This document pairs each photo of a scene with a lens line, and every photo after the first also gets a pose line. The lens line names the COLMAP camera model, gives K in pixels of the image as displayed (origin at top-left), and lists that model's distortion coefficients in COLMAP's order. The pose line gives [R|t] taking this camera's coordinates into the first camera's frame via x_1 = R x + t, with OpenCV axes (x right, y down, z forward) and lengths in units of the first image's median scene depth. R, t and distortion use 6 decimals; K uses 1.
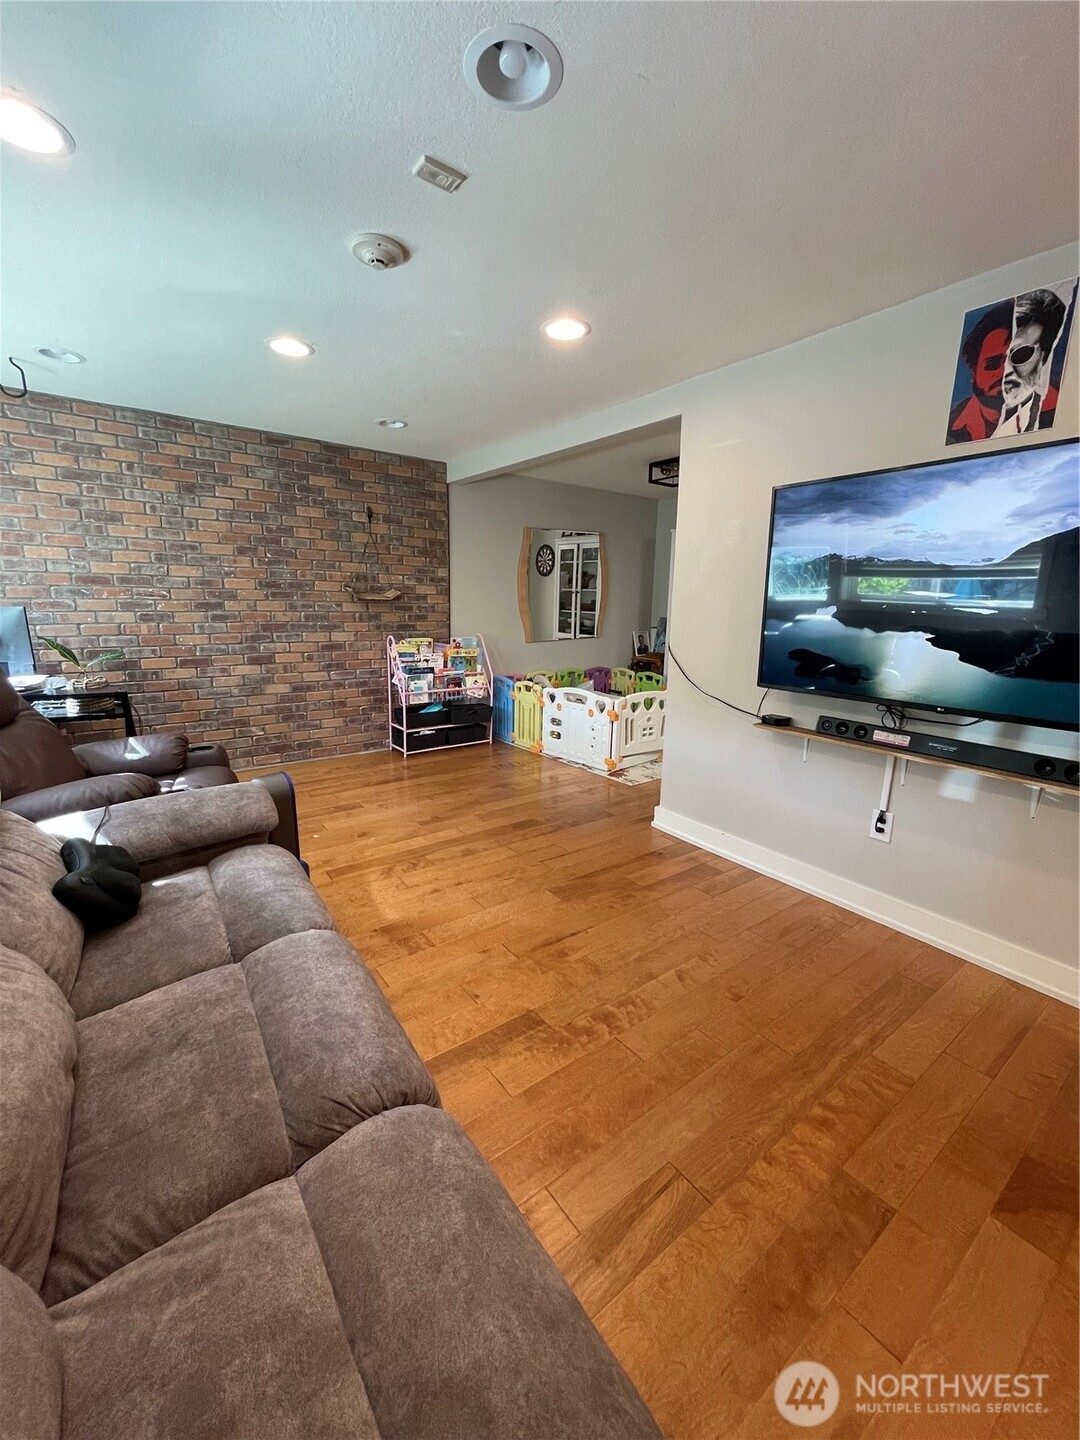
lens RADIAL K [[580.1, 0, 541.6], [0, 580.1, 723.4], [0, 0, 1]] dist [-0.005279, 0.001787]
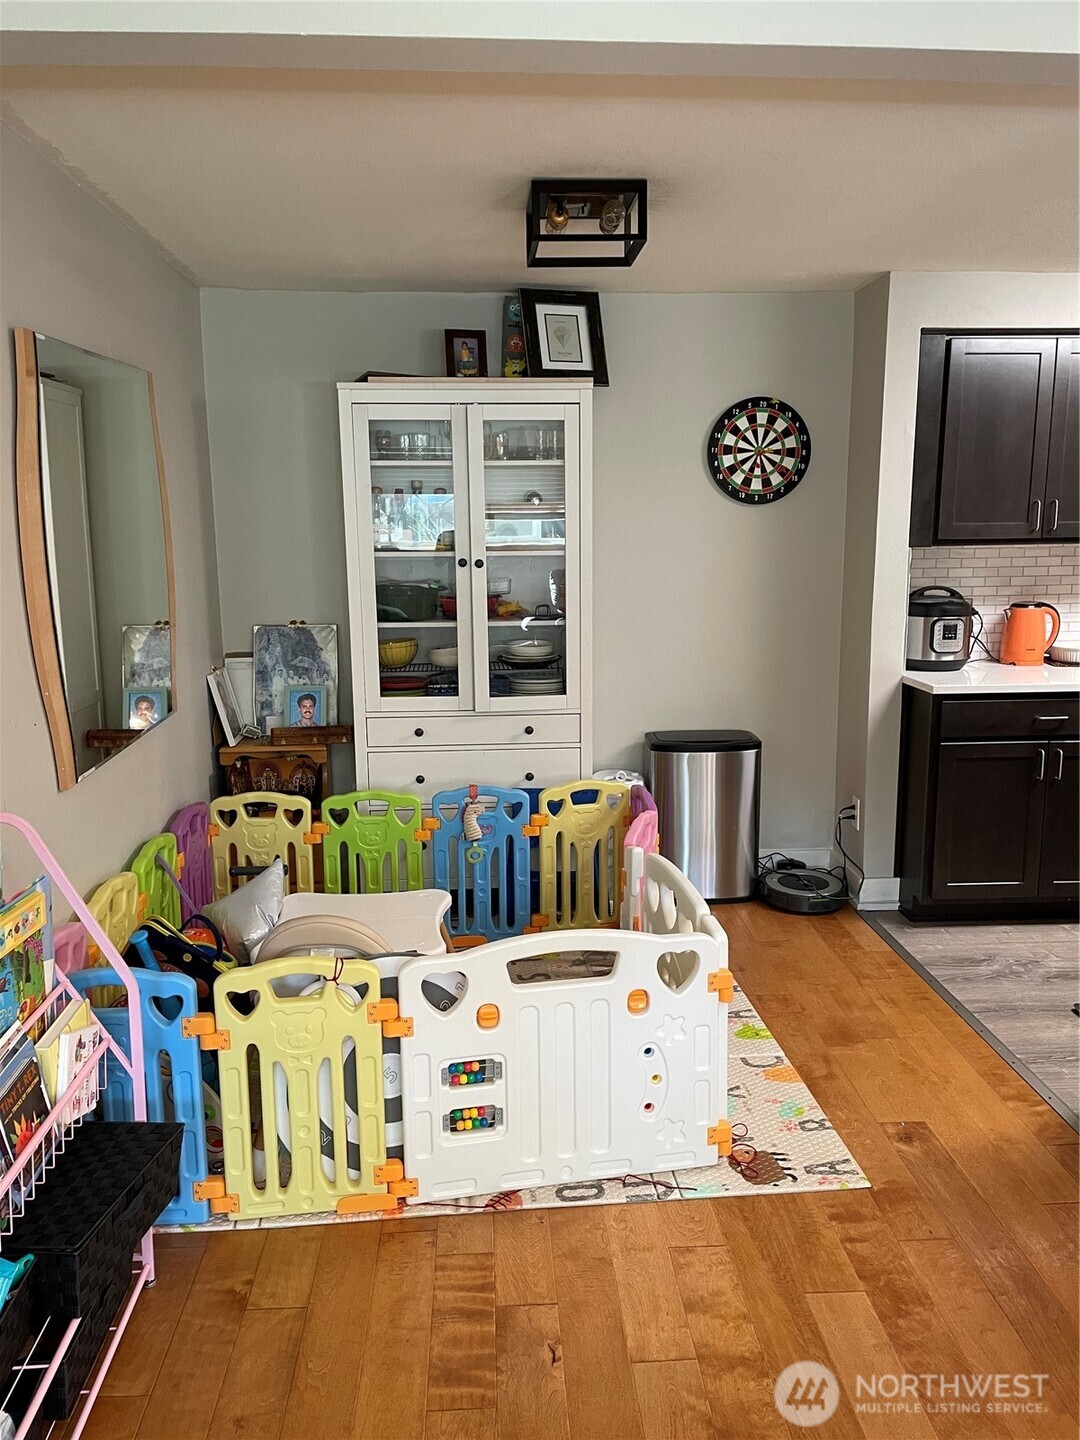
lens RADIAL K [[1093.3, 0, 542.3], [0, 1093.3, 714.4], [0, 0, 1]] dist [0.065305, -0.063766]
pose [[0.554808, -0.163883, 0.815678, -0.439194], [0.193872, 0.978884, 0.064806, -0.243619], [-0.809074, 0.122182, 0.574865, 0.837156]]
